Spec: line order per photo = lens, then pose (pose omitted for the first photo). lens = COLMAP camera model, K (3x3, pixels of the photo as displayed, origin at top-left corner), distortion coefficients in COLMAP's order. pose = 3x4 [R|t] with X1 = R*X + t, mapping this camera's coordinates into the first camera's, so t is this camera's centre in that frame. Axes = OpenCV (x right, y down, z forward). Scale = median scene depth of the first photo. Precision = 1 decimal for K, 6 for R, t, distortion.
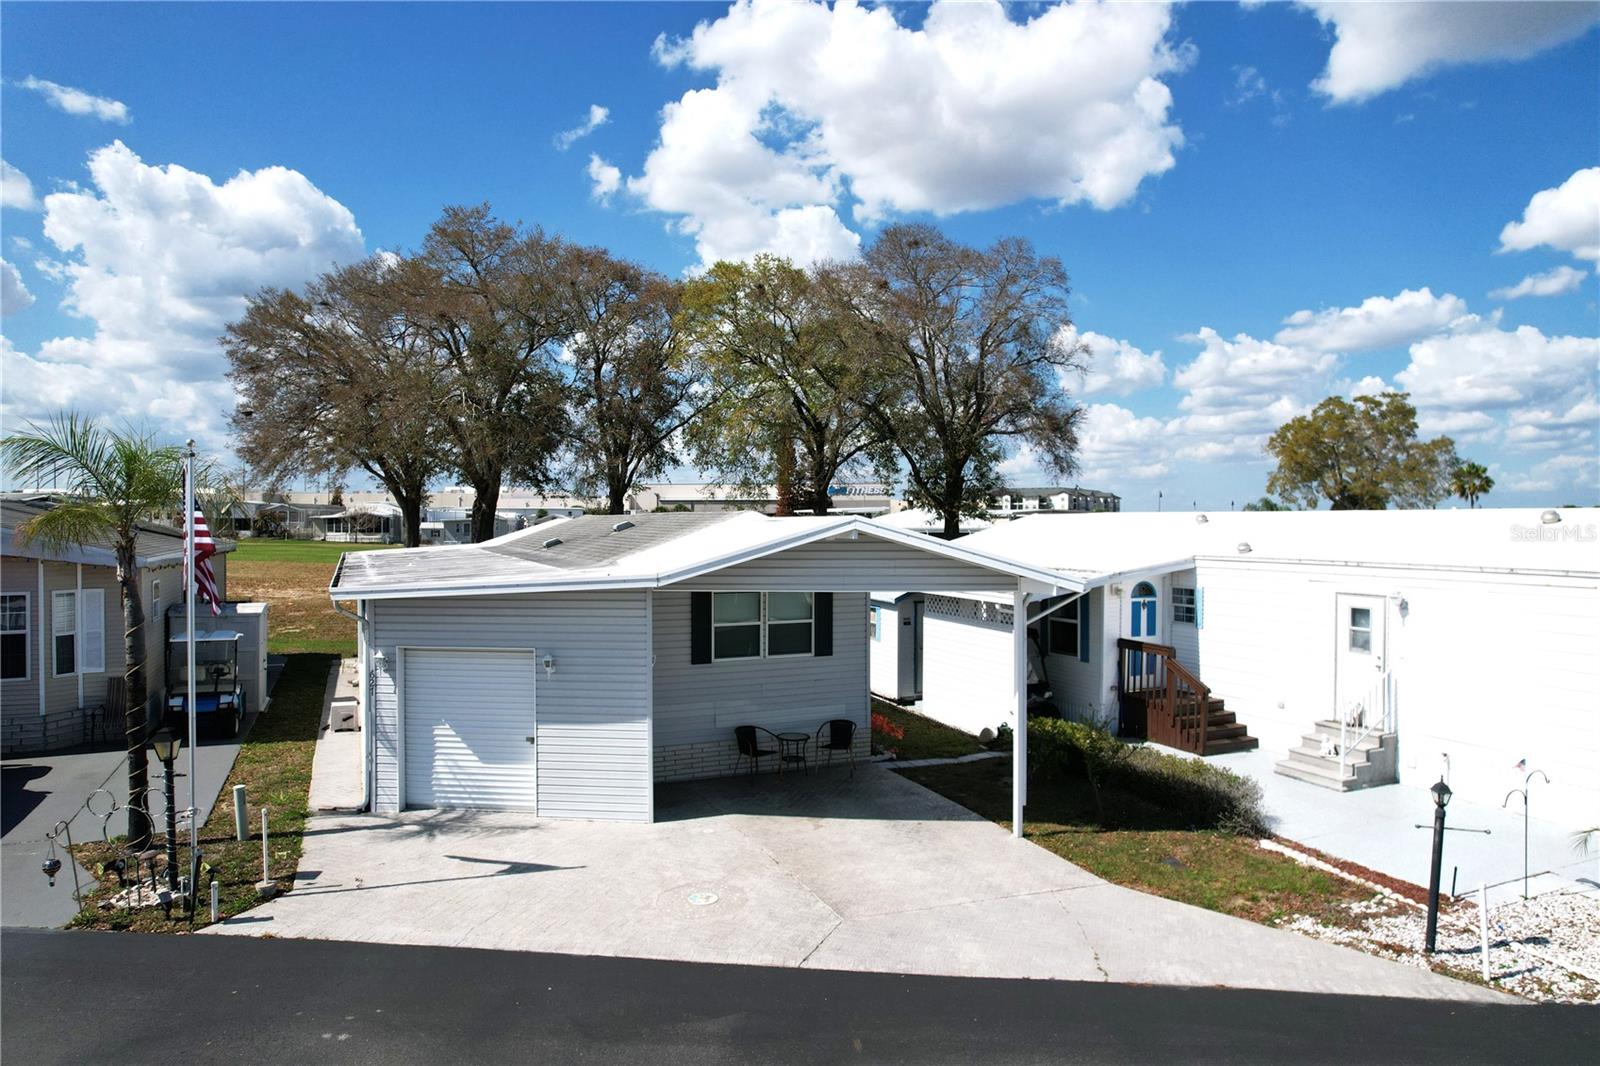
lens RADIAL K [[1026.3, 0, 814.8], [0, 1026.3, 522.4], [0, 0, 1]] dist [-0.070136, 0.060042]
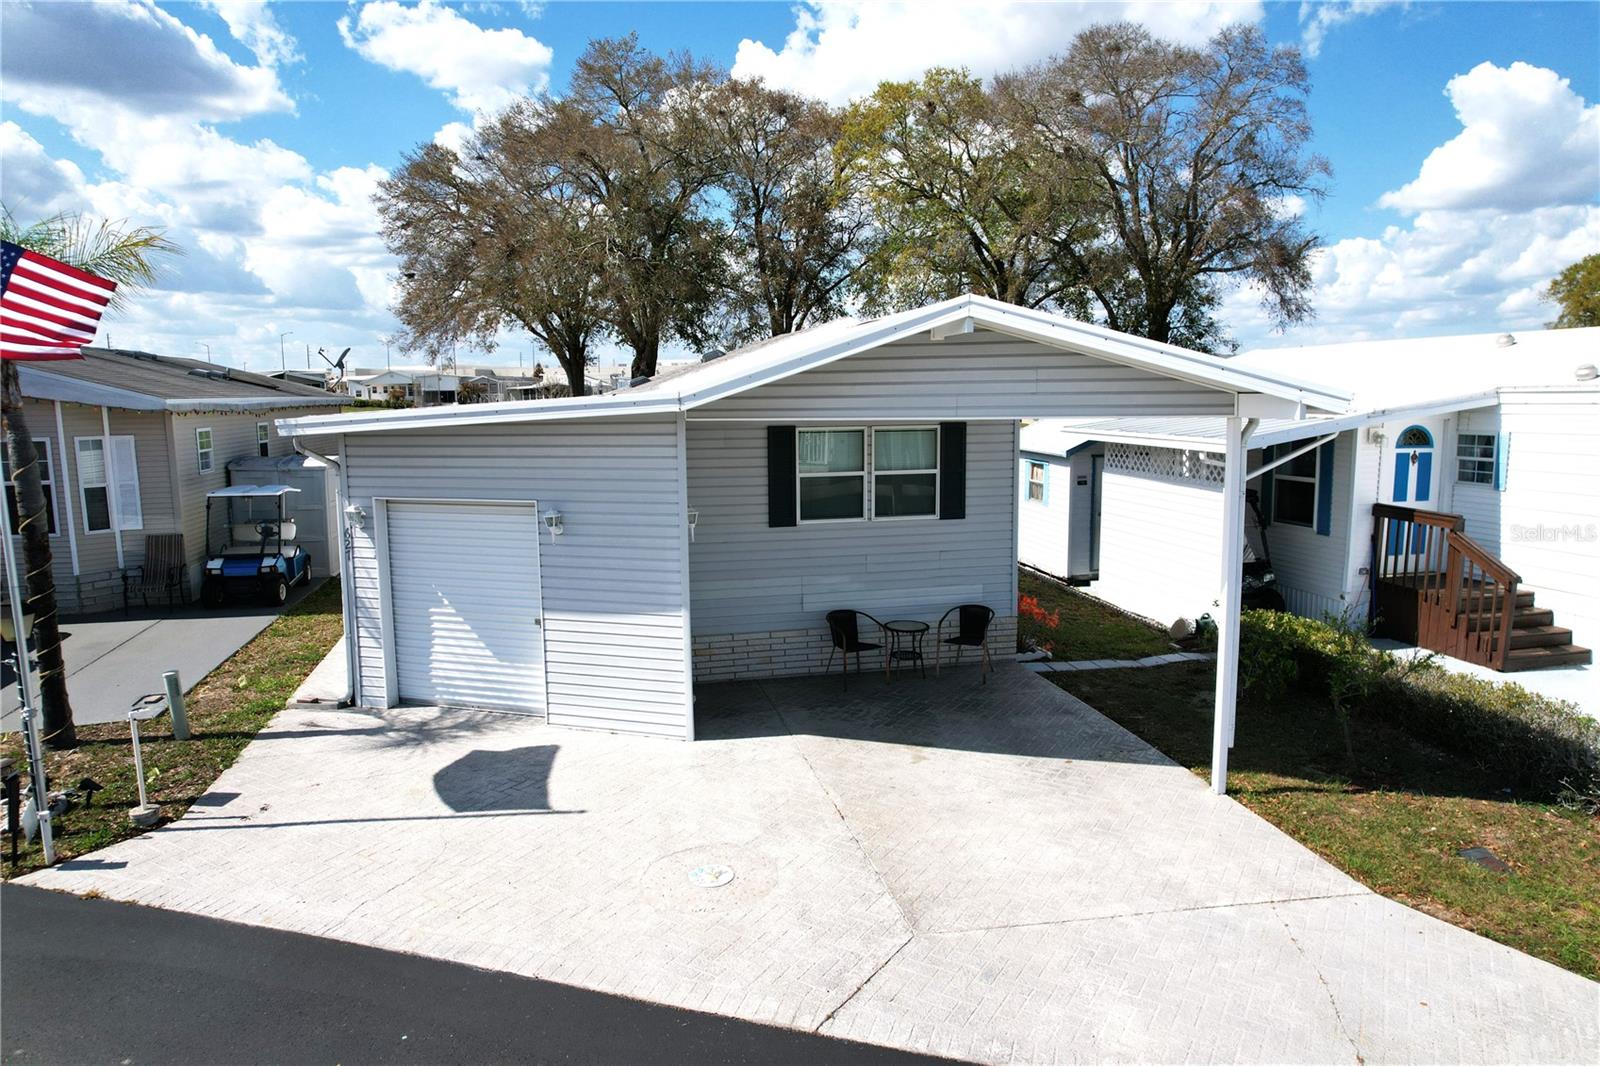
lens RADIAL K [[1026.3, 0, 814.8], [0, 1026.3, 522.4], [0, 0, 1]] dist [-0.070136, 0.060042]
pose [[0.981698, 0.014402, -0.189901, 0.049876], [0.009281, 0.992333, 0.123241, 0.039748], [0.190220, -0.122747, 0.974038, 0.254628]]
